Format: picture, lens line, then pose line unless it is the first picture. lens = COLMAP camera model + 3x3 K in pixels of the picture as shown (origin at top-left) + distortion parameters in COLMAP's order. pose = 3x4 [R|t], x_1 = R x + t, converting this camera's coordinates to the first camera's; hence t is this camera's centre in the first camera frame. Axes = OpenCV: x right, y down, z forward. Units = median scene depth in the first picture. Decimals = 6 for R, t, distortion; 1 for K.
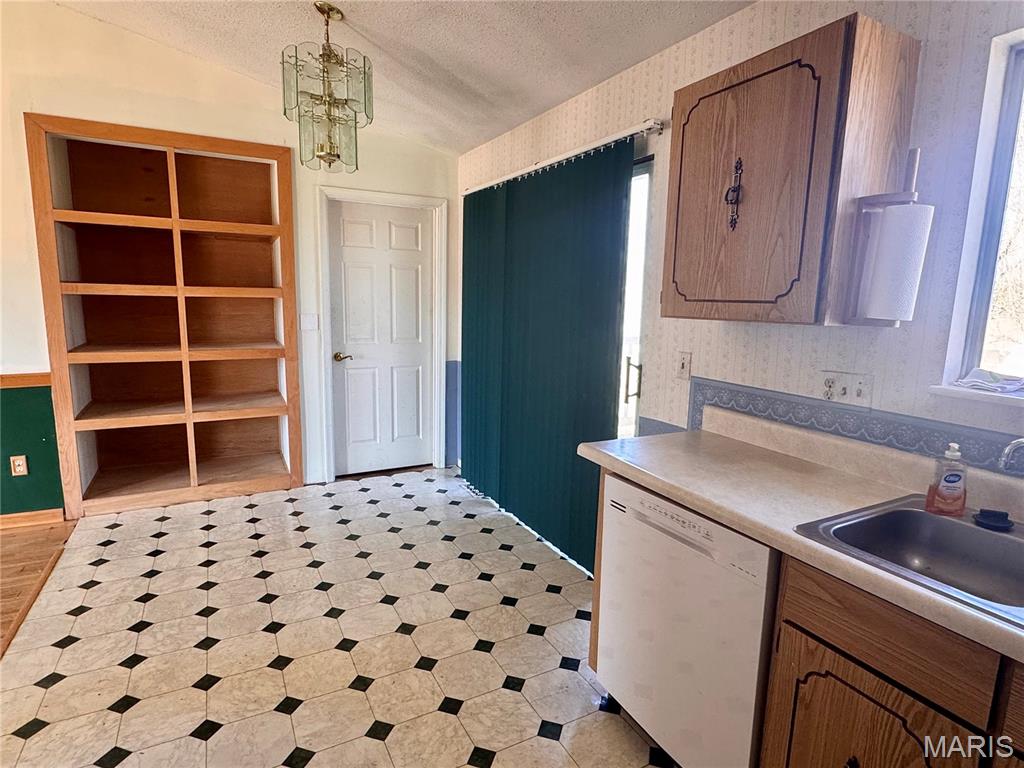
lens RADIAL K [[551.2, 0, 506.8], [0, 551.2, 385.6], [0, 0, 1]] dist [-0.000692, -0.000235]
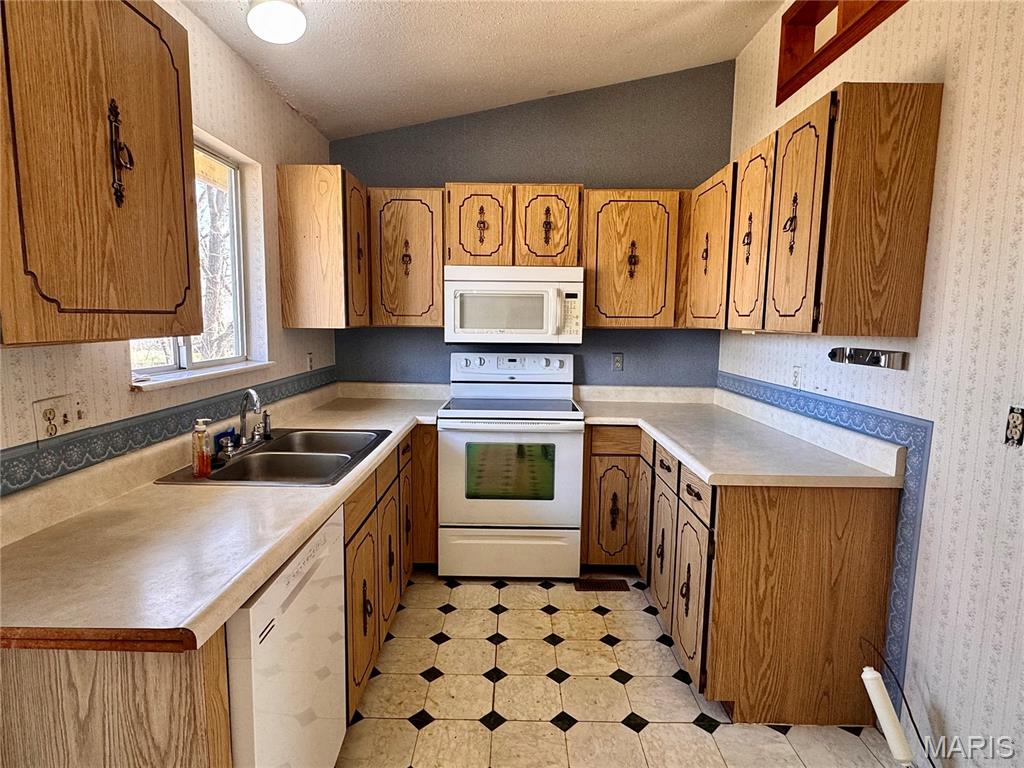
lens RADIAL K [[551.2, 0, 510.0], [0, 551.2, 384.3], [0, 0, 1]] dist [-0.000692, -0.000235]
pose [[-0.878344, -0.090171, 0.469448, -0.326648], [0.043941, 0.962660, 0.267122, -0.219674], [-0.476006, 0.255253, -0.841584, 1.321186]]
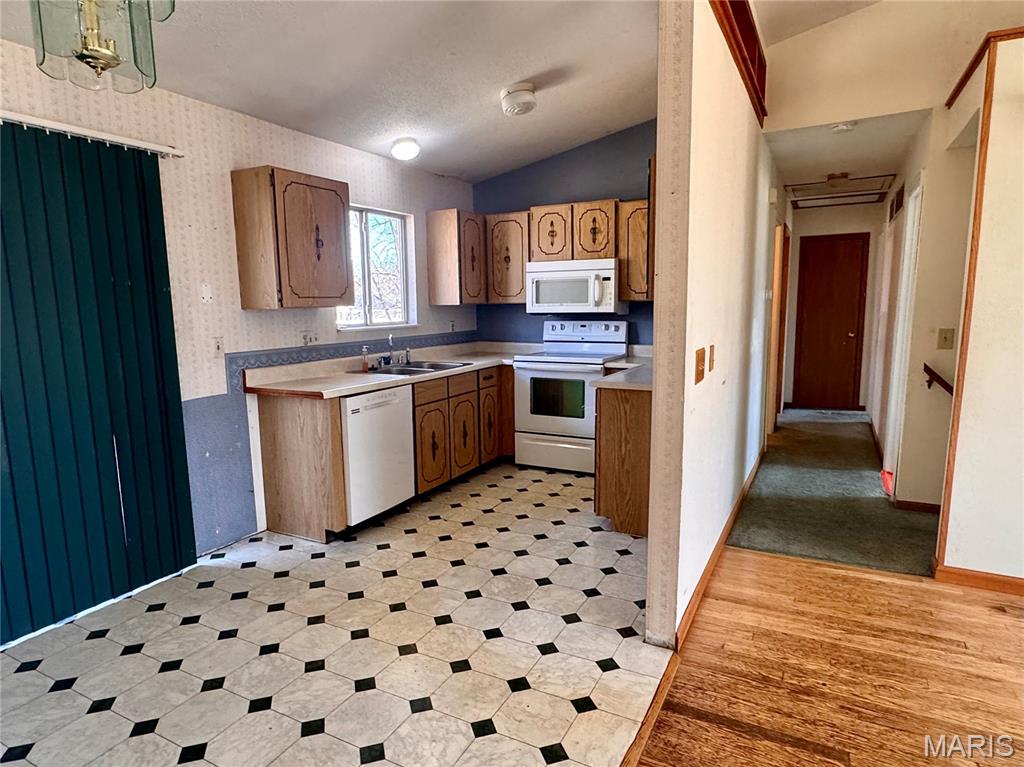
lens RADIAL K [[597.2, 0, 511.7], [0, 597.2, 386.1], [0, 0, 1]] dist [-0.002846, -0.000247]
pose [[-0.563545, -0.130948, 0.815641, -1.647686], [0.133238, 0.960021, 0.246186, -0.269839], [-0.815270, 0.247411, -0.523567, 1.566423]]
